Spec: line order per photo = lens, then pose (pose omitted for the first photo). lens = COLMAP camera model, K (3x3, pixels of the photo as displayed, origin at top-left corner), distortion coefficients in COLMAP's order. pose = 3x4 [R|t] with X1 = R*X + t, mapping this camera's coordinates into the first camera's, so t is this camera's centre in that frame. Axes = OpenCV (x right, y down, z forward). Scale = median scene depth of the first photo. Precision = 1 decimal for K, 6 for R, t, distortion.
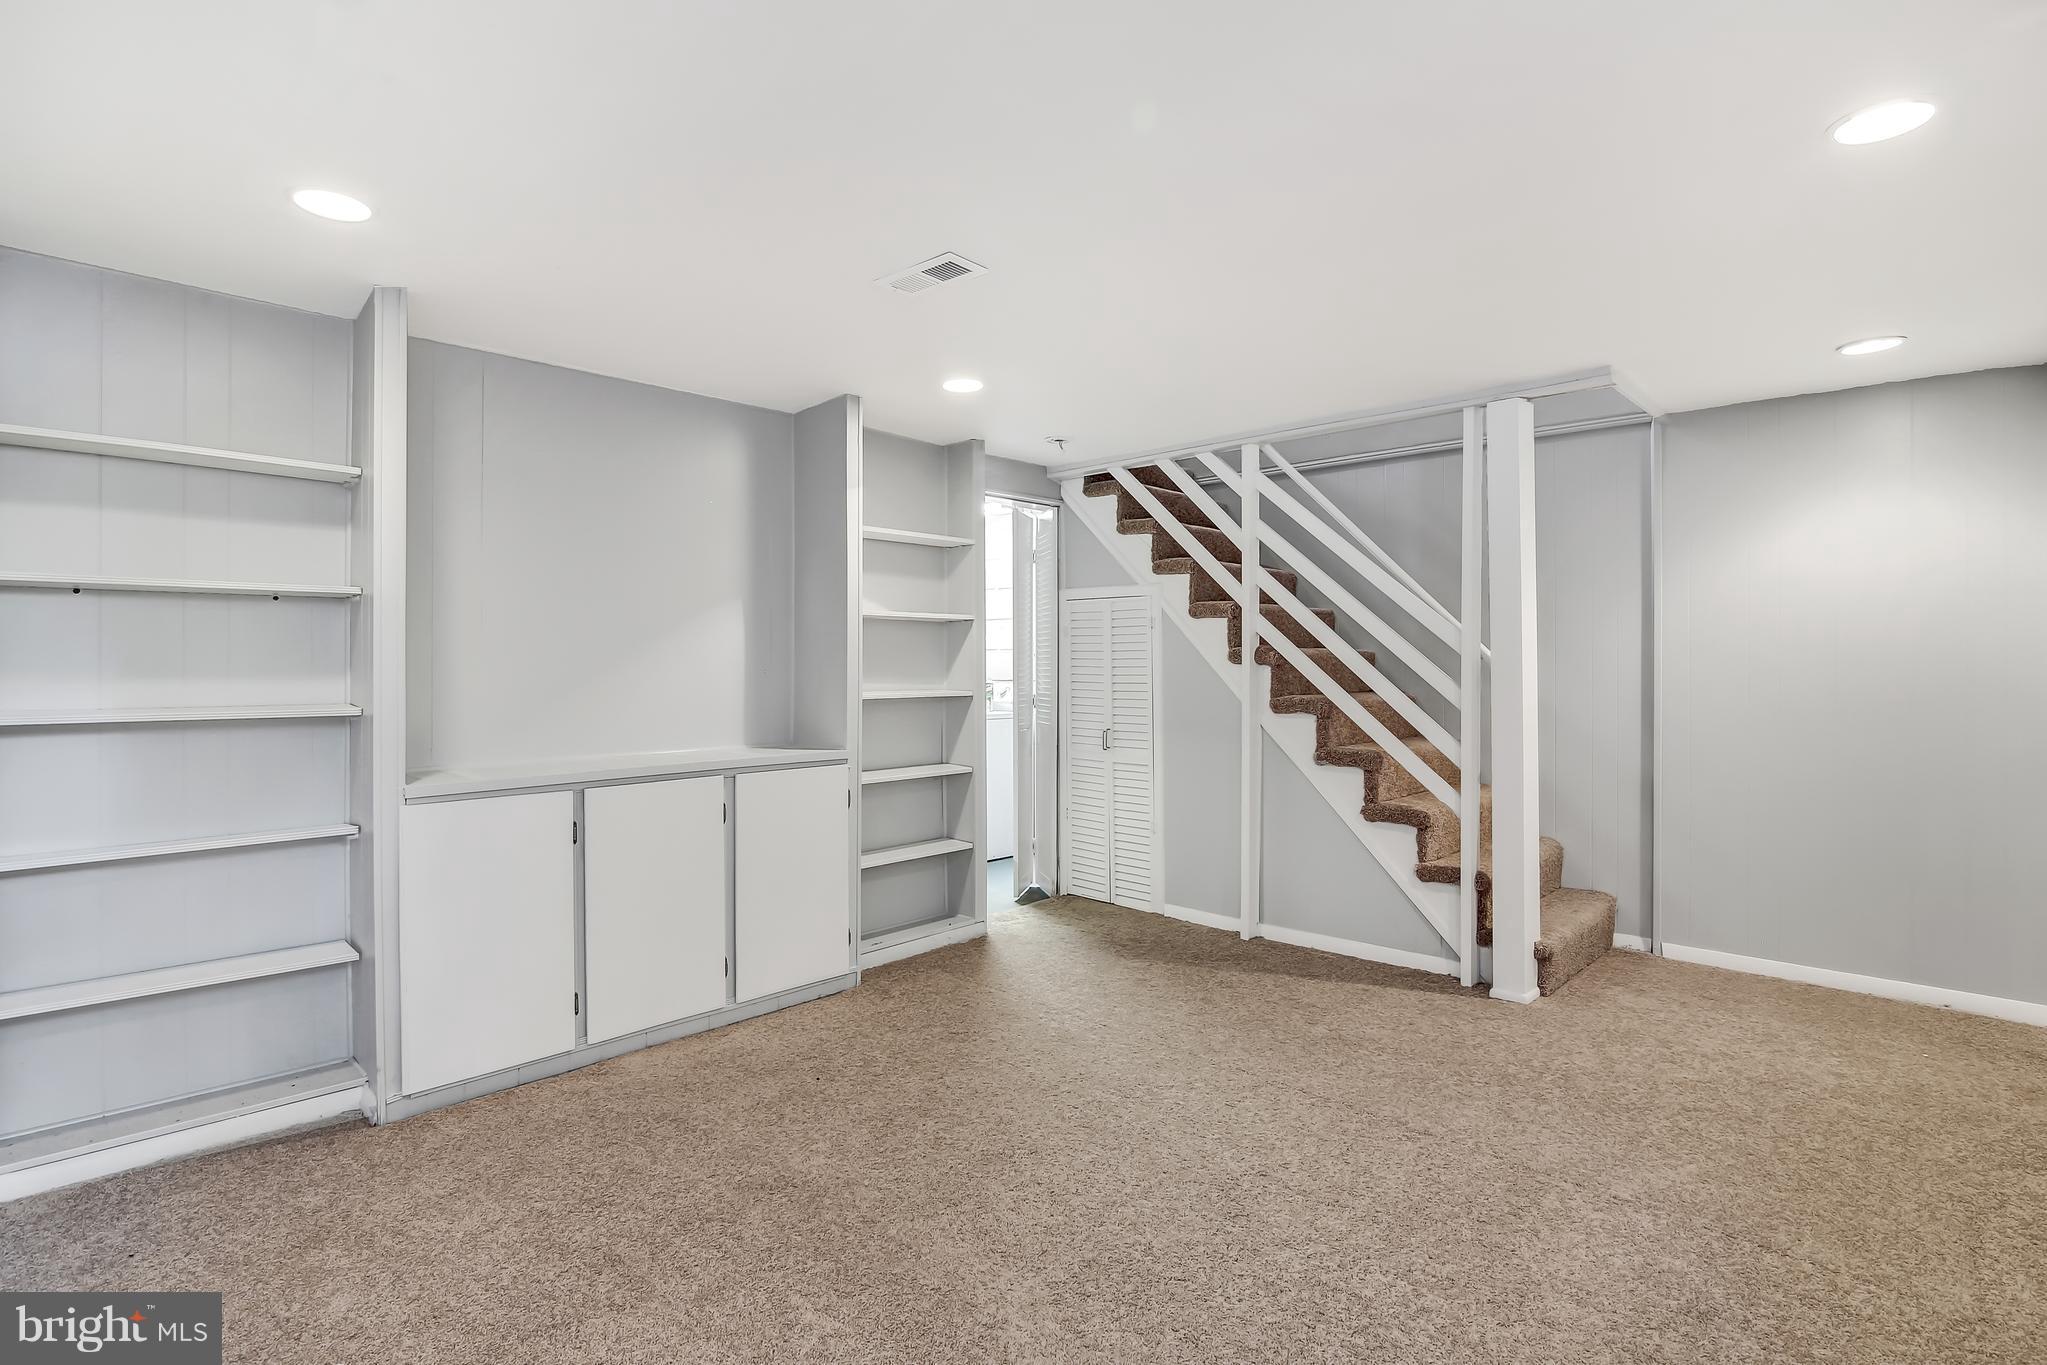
lens RADIAL K [[991.4, 0, 1023.4], [0, 991.4, 678.2], [0, 0, 1]] dist [-0.009570, 0.000642]
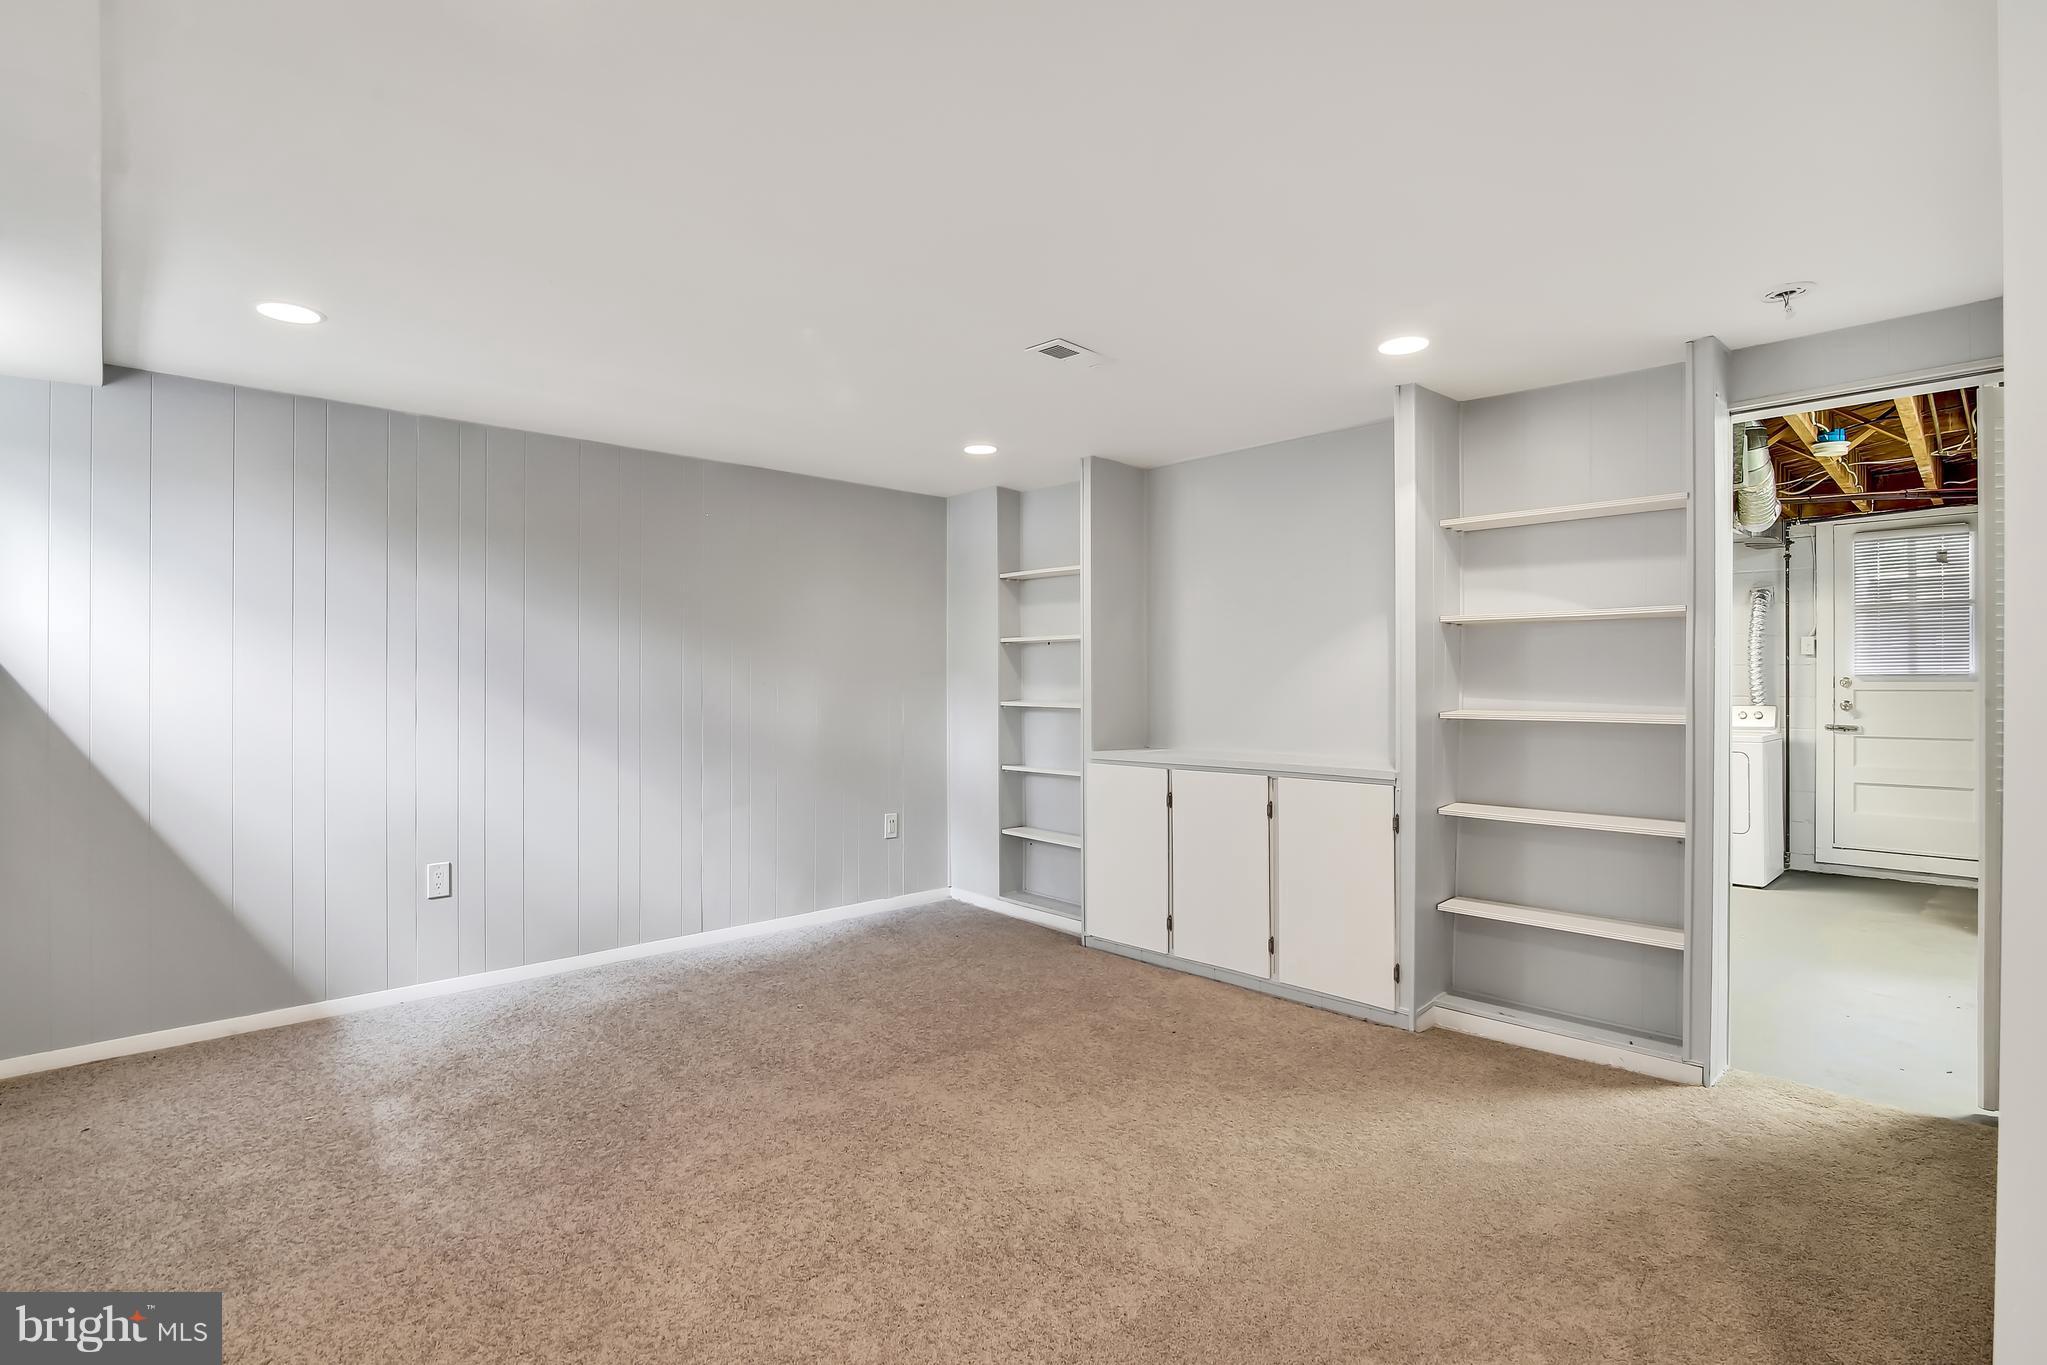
lens RADIAL K [[991.4, 0, 1027.3], [0, 991.4, 679.4], [0, 0, 1]] dist [-0.009570, 0.000642]
pose [[-0.069054, 0.014277, -0.997511, 0.876858], [0.006211, 0.999884, 0.013881, -0.030680], [0.997594, -0.005237, -0.069135, 0.835866]]
